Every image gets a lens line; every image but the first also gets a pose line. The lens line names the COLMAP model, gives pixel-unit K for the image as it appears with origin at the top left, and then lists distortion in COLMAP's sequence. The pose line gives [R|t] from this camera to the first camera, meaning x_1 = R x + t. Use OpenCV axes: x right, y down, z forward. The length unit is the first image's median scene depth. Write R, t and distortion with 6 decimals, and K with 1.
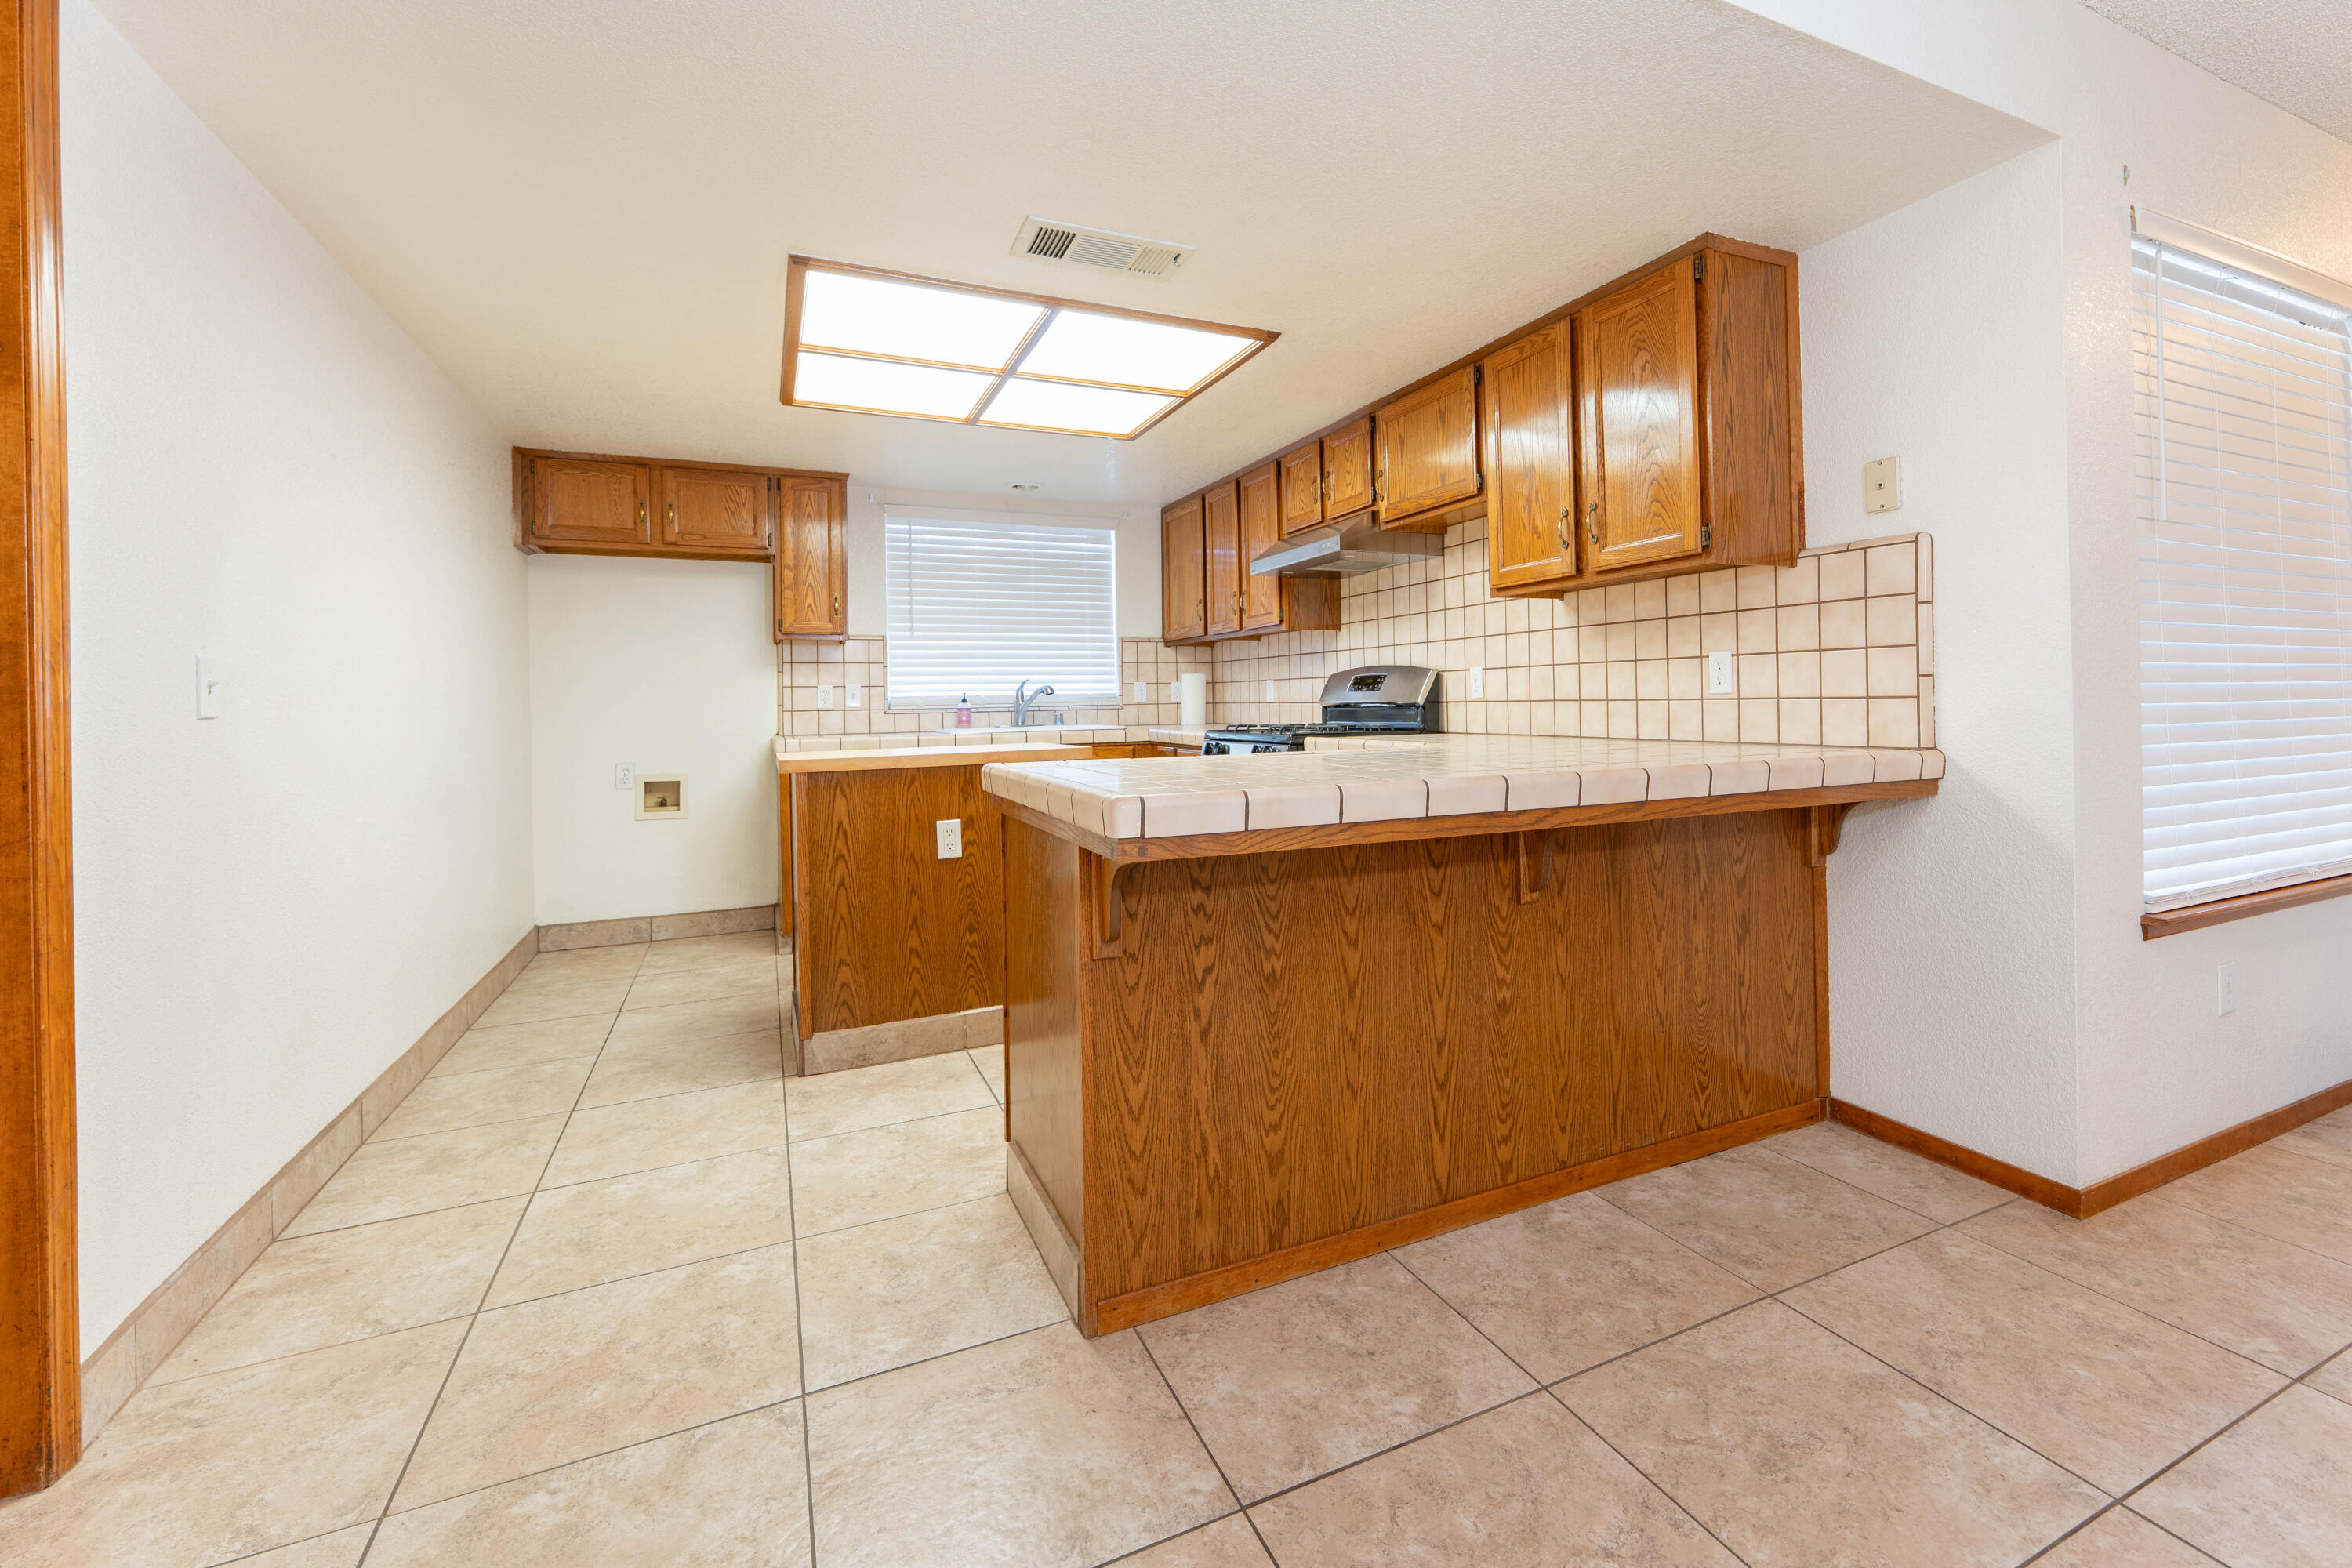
lens RADIAL K [[1038.7, 0, 1270.6], [0, 1038.7, 693.8], [0, 0, 1]] dist [-0.000117, 0.000056]
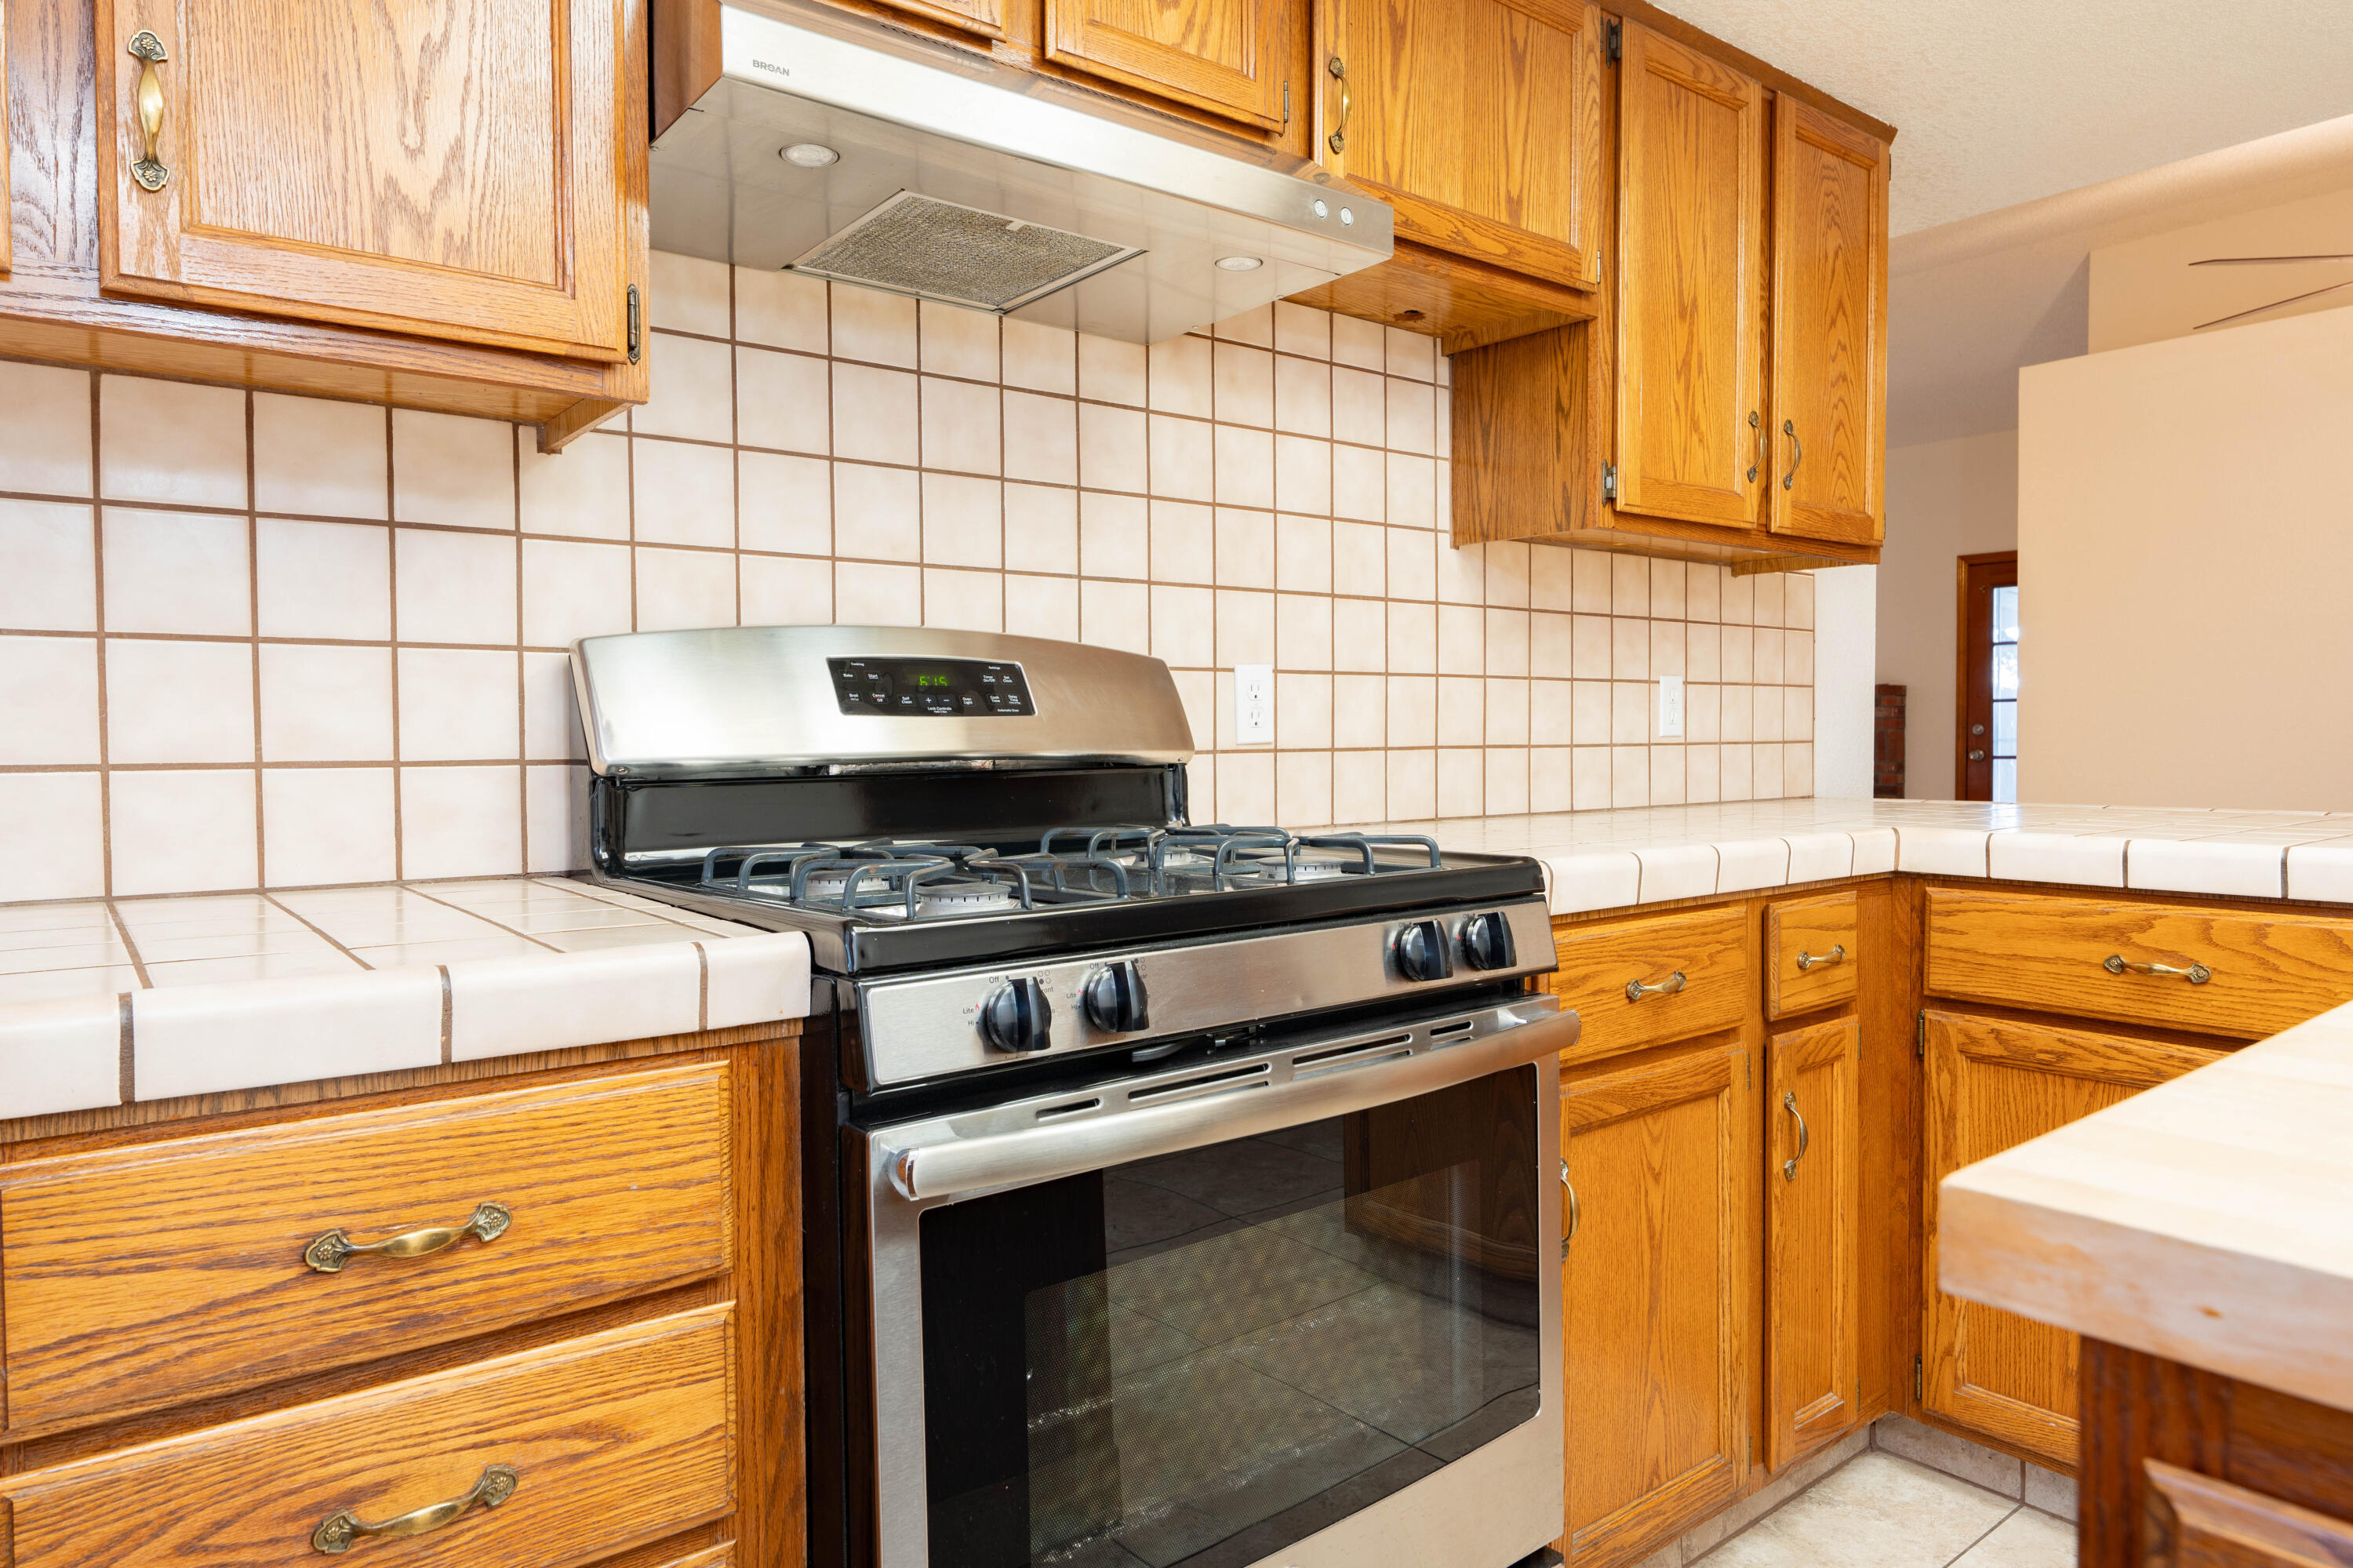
lens RADIAL K [[1473.6, 0, 1175.9], [0, 1473.6, 780.9], [0, 0, 1]] dist [-0.000815, -0.000699]
pose [[-0.206485, -0.012195, 0.978374, -0.433029], [0.004128, 0.999903, 0.013335, 0.014119], [-0.978441, 0.006793, -0.206414, 1.403790]]
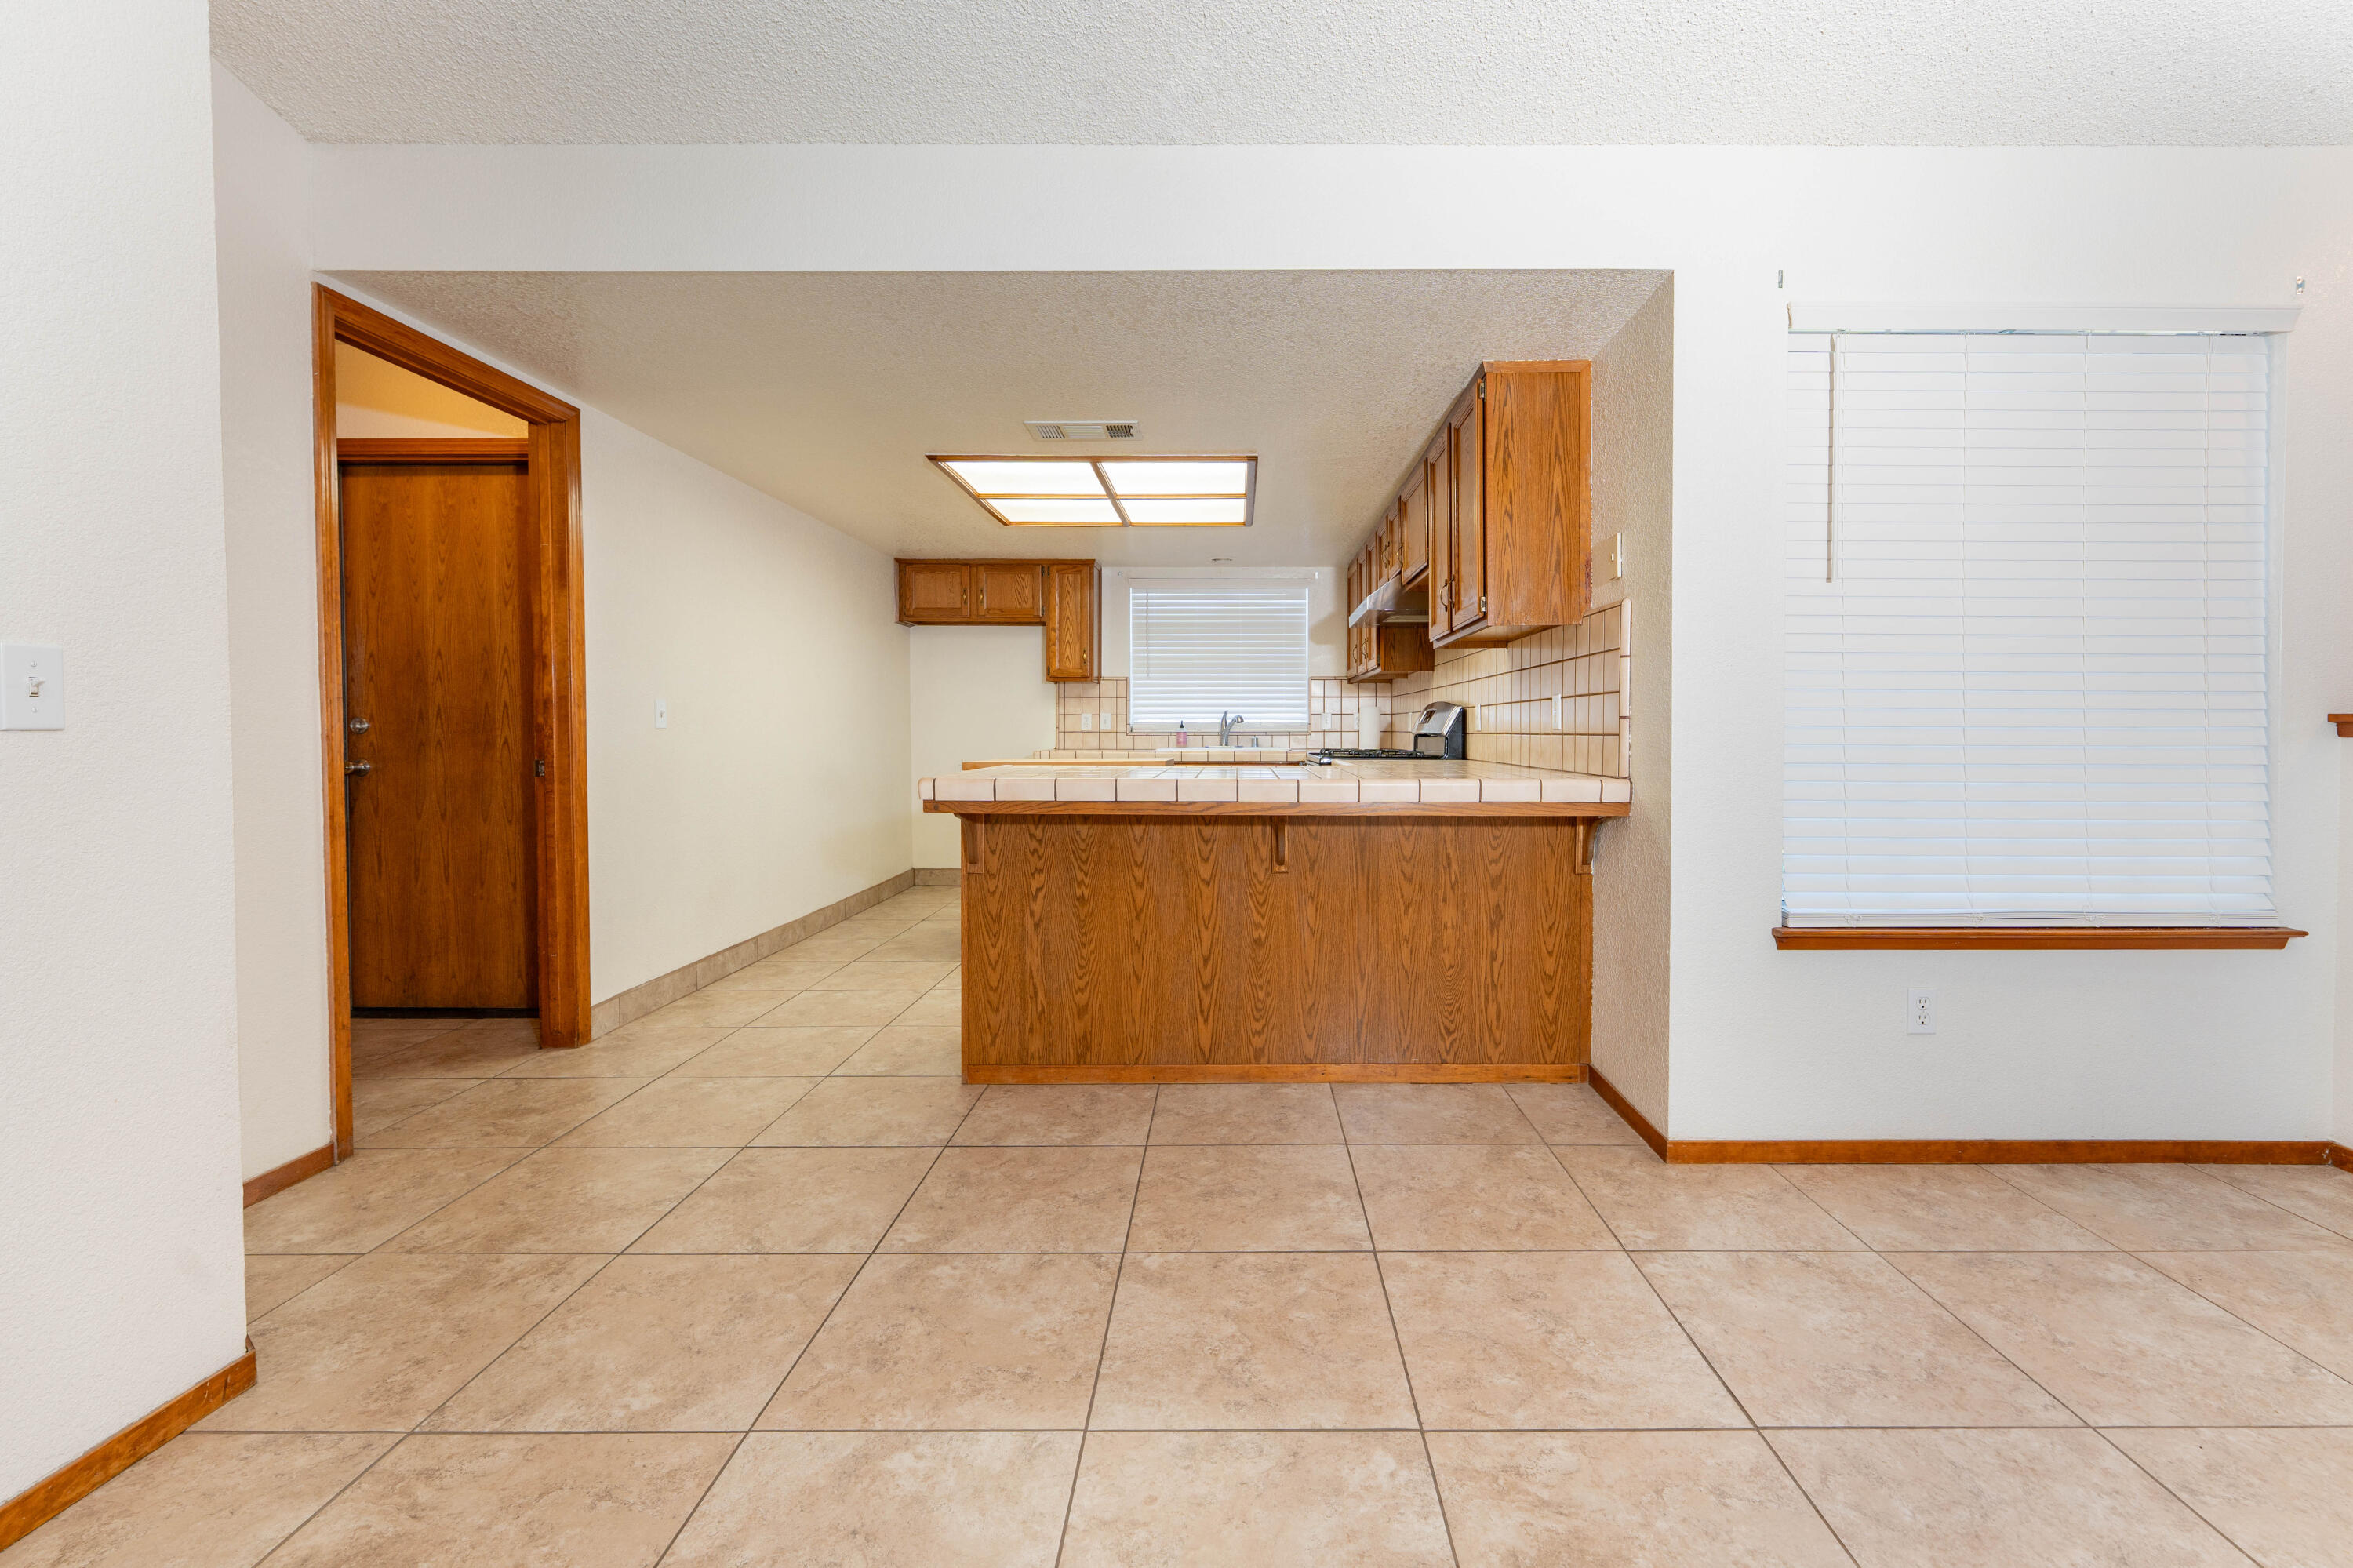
lens RADIAL K [[1012.7, 0, 1238.3], [0, 1012.7, 754.2], [0, 0, 1]] dist [0.000925, -0.000101]
pose [[0.896396, 0.027533, -0.442397, 0.574148], [-0.012991, 0.999272, 0.035868, -0.008373], [0.443063, -0.026404, 0.896102, -0.192543]]
